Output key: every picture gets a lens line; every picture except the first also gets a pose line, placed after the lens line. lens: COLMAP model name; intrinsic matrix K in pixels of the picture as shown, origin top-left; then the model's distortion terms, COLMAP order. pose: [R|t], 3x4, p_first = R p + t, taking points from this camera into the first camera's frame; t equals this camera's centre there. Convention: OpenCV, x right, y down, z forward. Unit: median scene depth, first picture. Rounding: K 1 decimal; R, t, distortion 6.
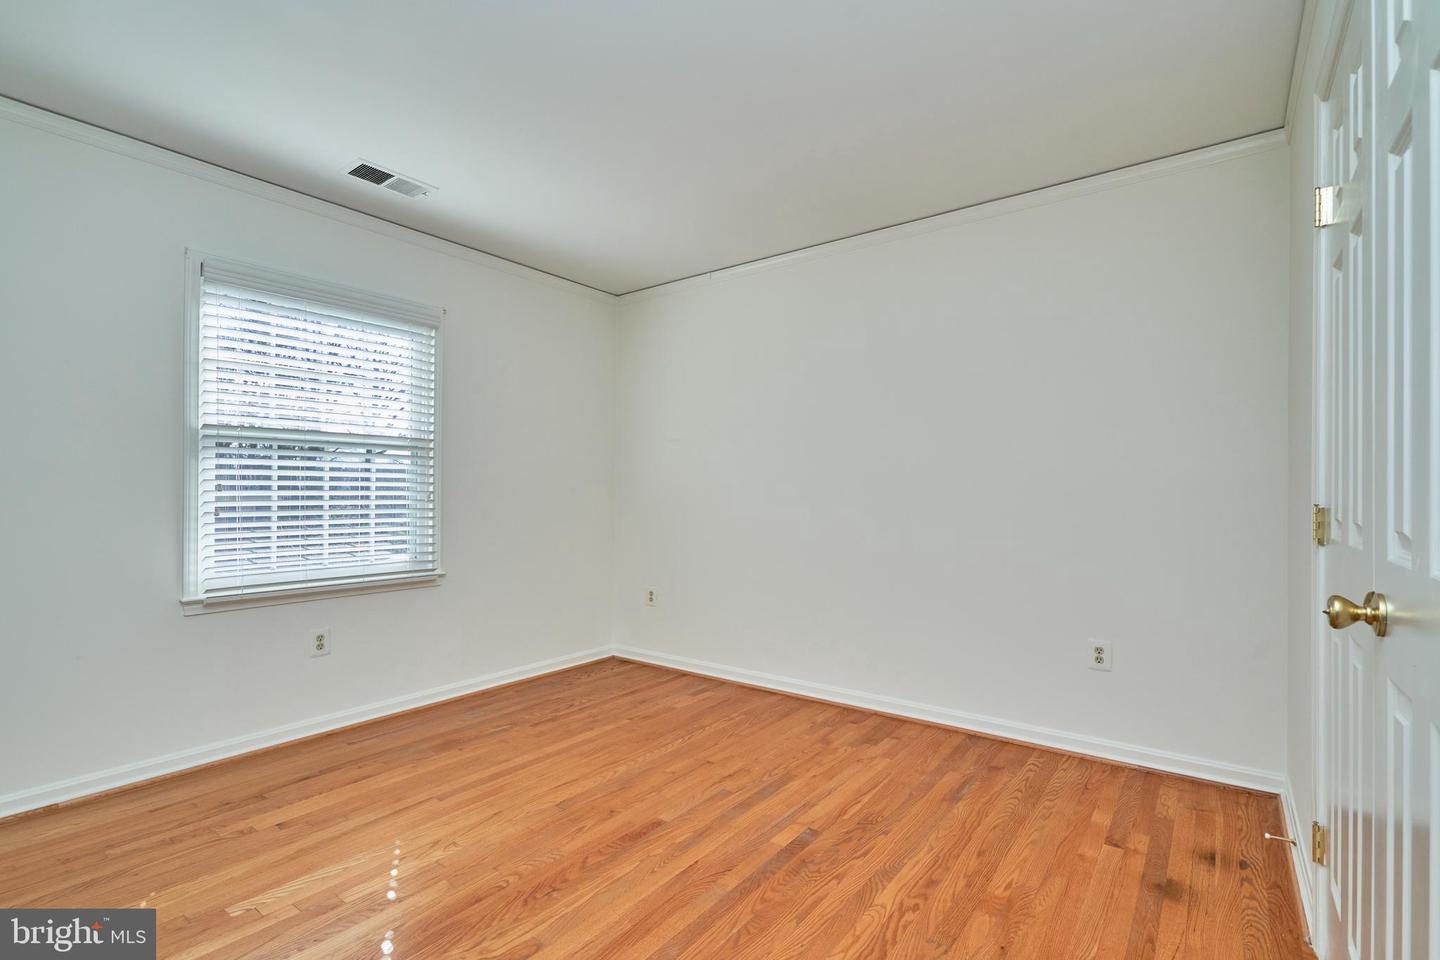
lens RADIAL K [[667.2, 0, 714.6], [0, 667.2, 489.0], [0, 0, 1]] dist [-0.004184, -0.000004]
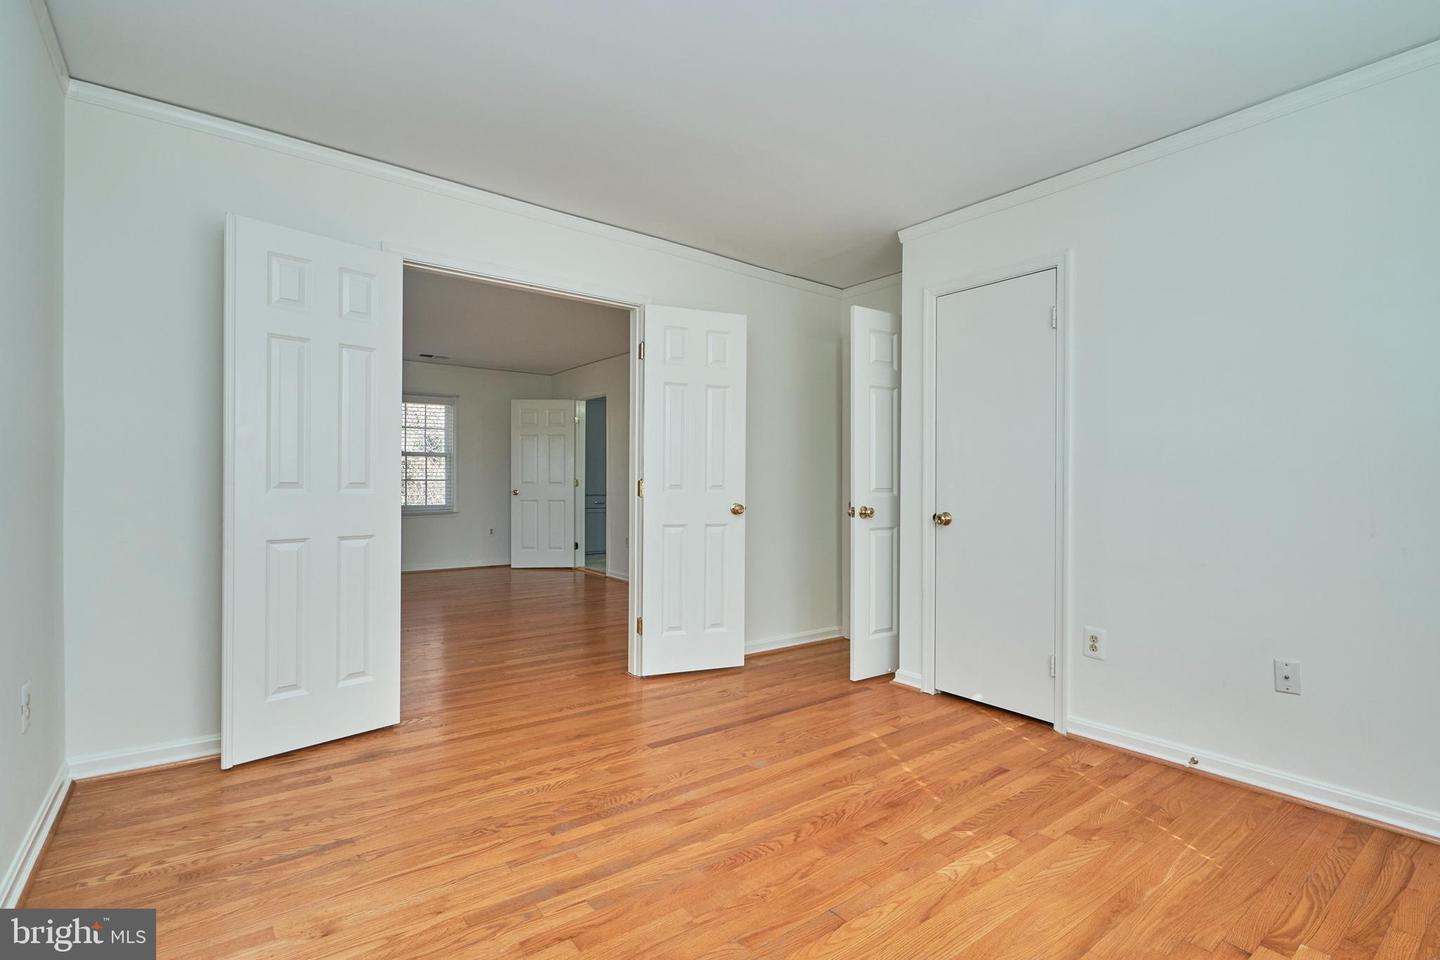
lens RADIAL K [[667.2, 0, 714.6], [0, 667.2, 489.0], [0, 0, 1]] dist [-0.004184, -0.000004]
pose [[-0.961582, -0.014262, 0.274145, -0.327639], [-0.013876, 0.999898, 0.003344, 0.033415], [-0.274165, -0.000588, -0.961682, 1.906598]]
